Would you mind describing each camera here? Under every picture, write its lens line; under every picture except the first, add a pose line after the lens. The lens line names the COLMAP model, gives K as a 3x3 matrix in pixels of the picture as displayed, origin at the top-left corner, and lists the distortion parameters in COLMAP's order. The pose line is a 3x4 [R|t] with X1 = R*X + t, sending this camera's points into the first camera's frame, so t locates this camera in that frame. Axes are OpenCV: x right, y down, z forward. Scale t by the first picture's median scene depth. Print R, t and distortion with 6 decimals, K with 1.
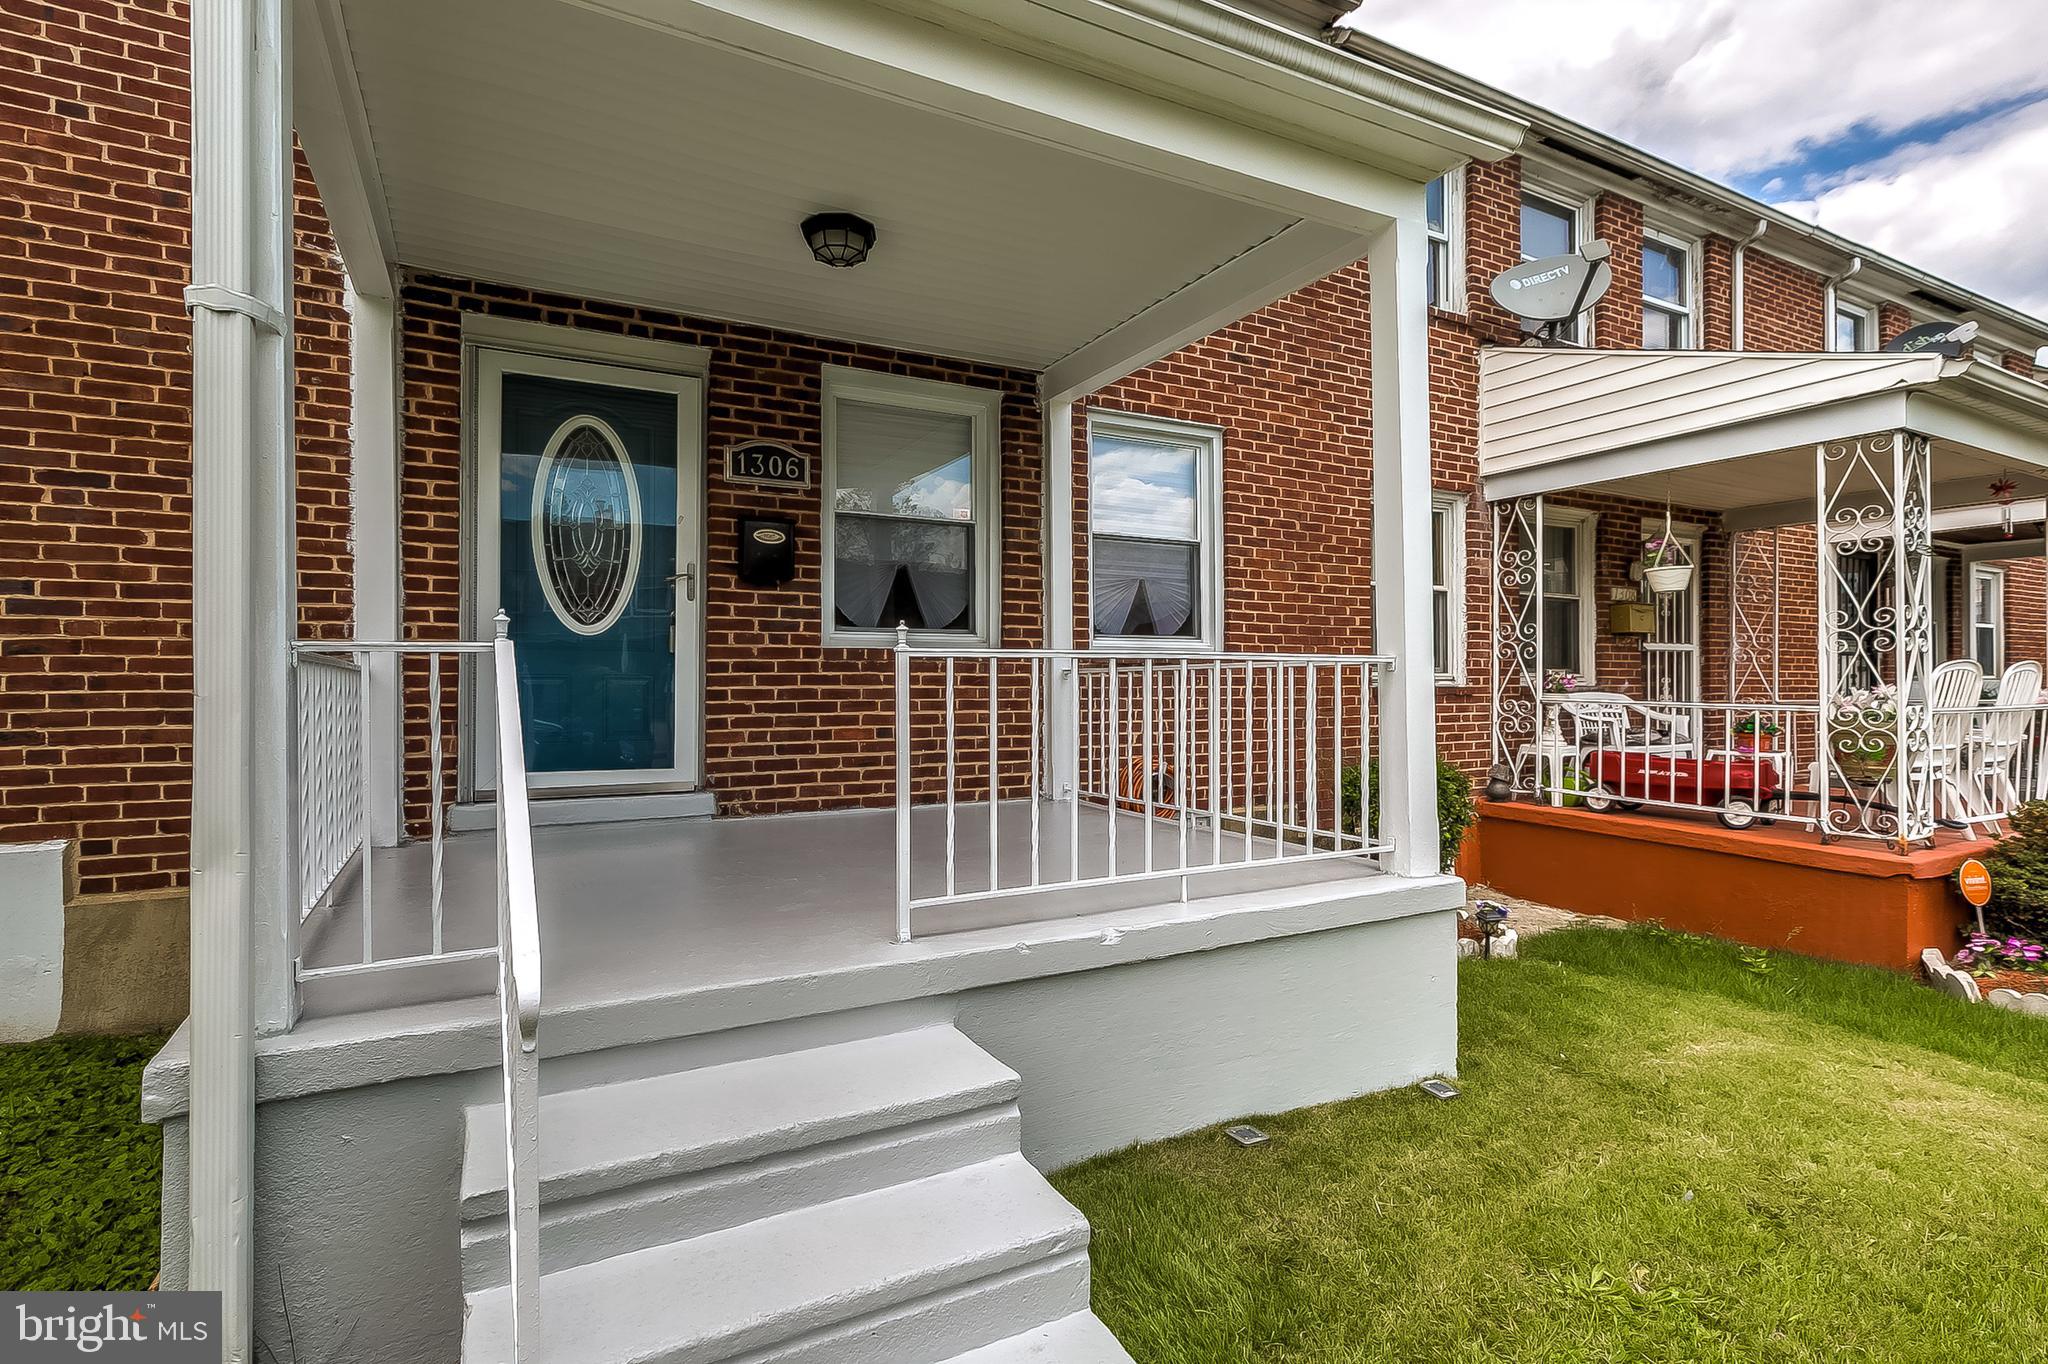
lens RADIAL K [[1020.0, 0, 1177.5], [0, 1020.0, 694.1], [0, 0, 1]] dist [-0.000568, 0.000715]
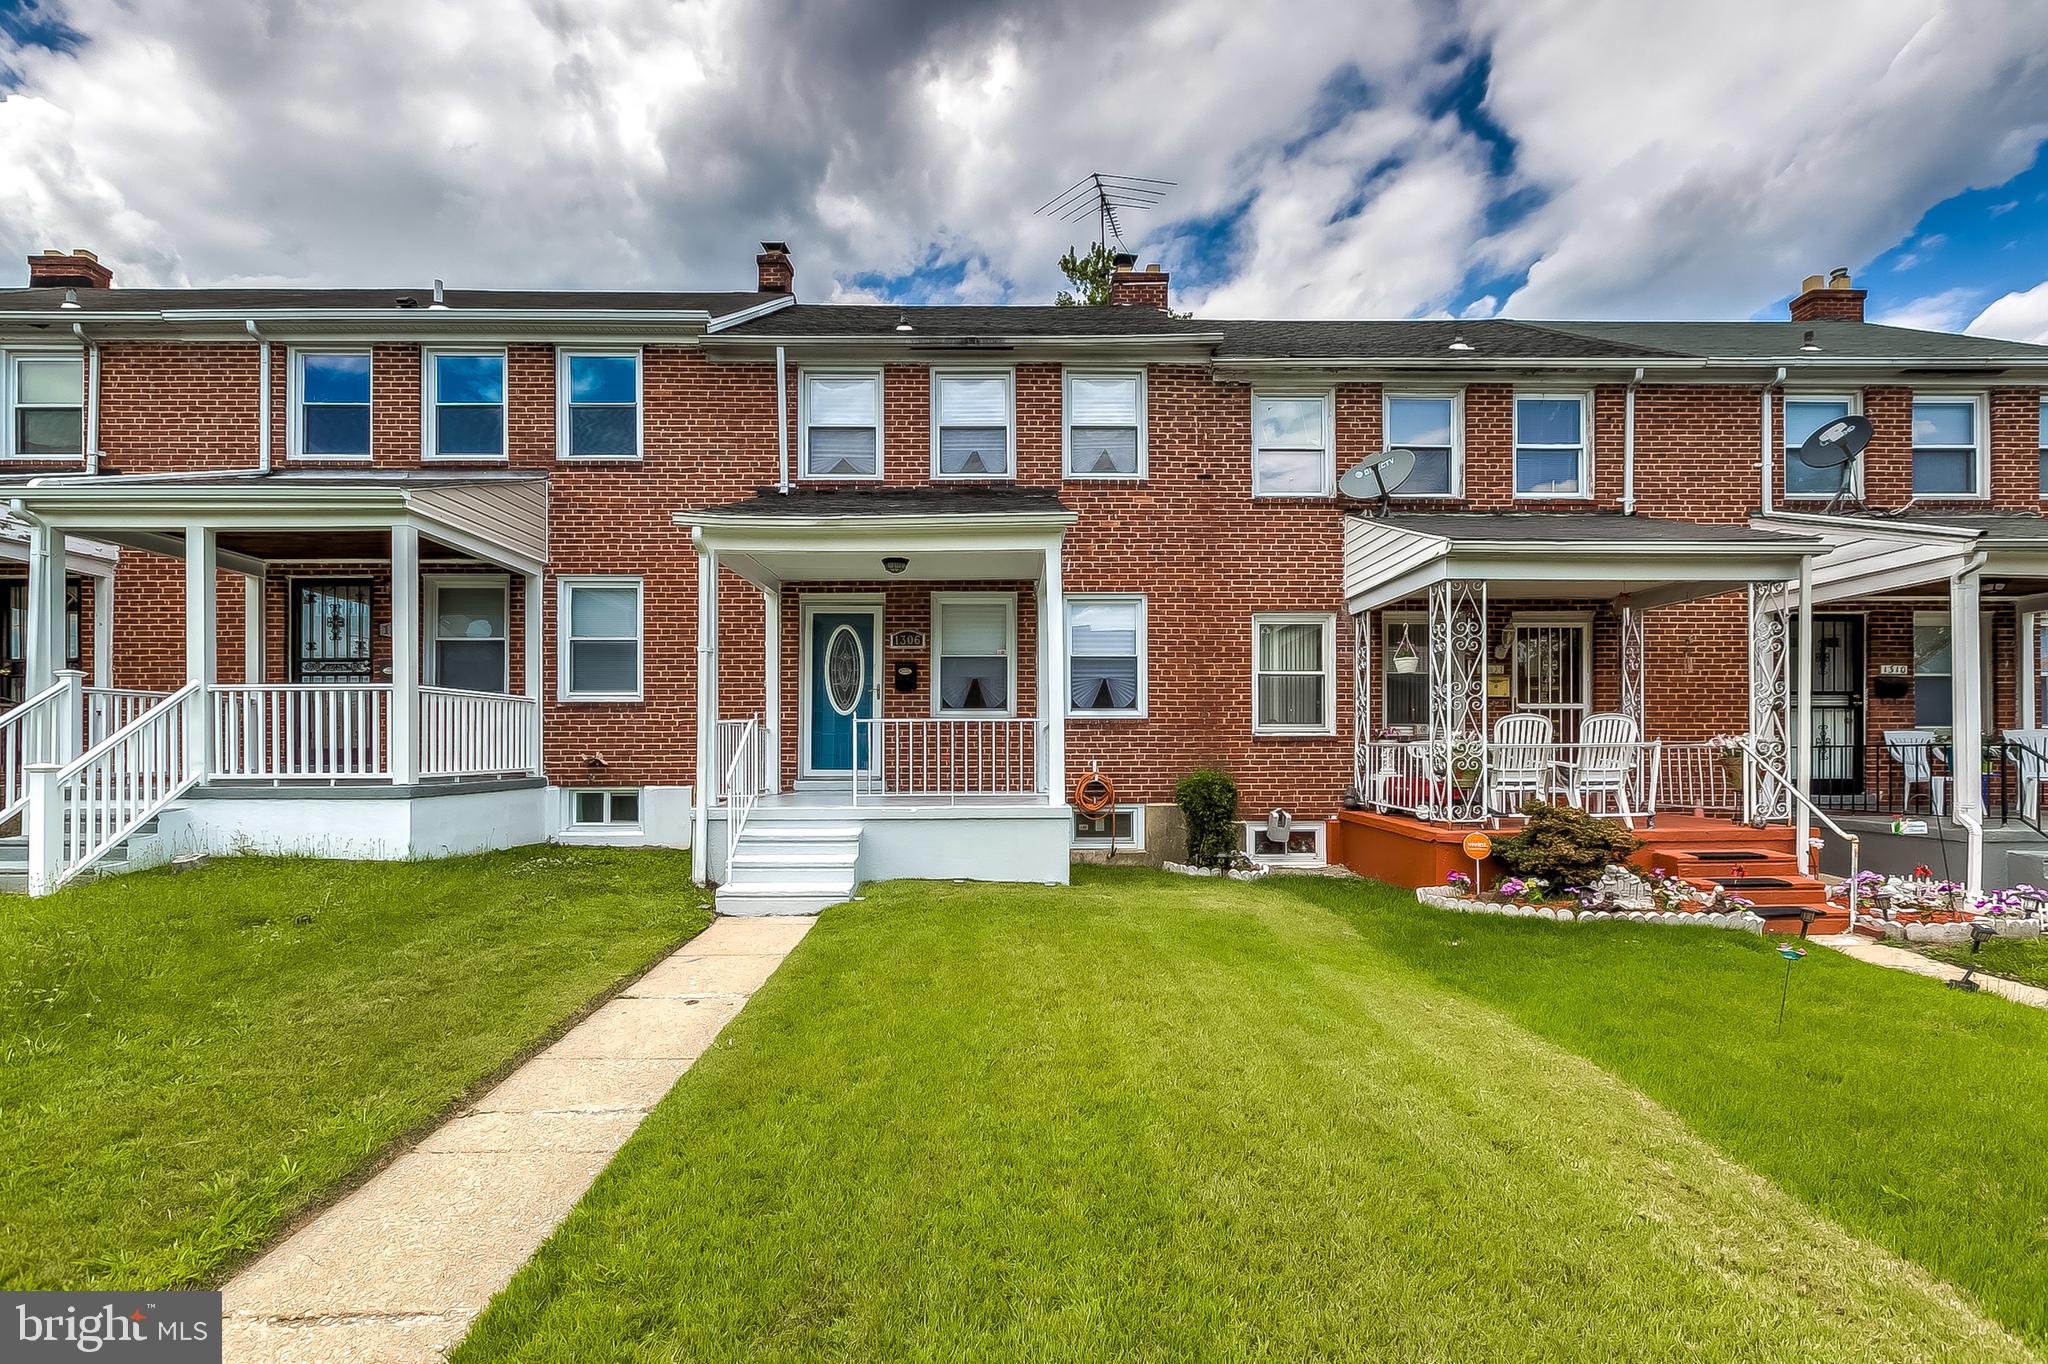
lens RADIAL K [[920.1, 0, 1011.7], [0, 920.1, 750.2], [0, 0, 1]] dist [-0.009242, -0.000227]
pose [[0.865184, 0.001607, -0.501452, 0.832376], [-0.003336, 0.999991, -0.002552, 0.029350], [0.501444, 0.003880, 0.865182, -0.670396]]
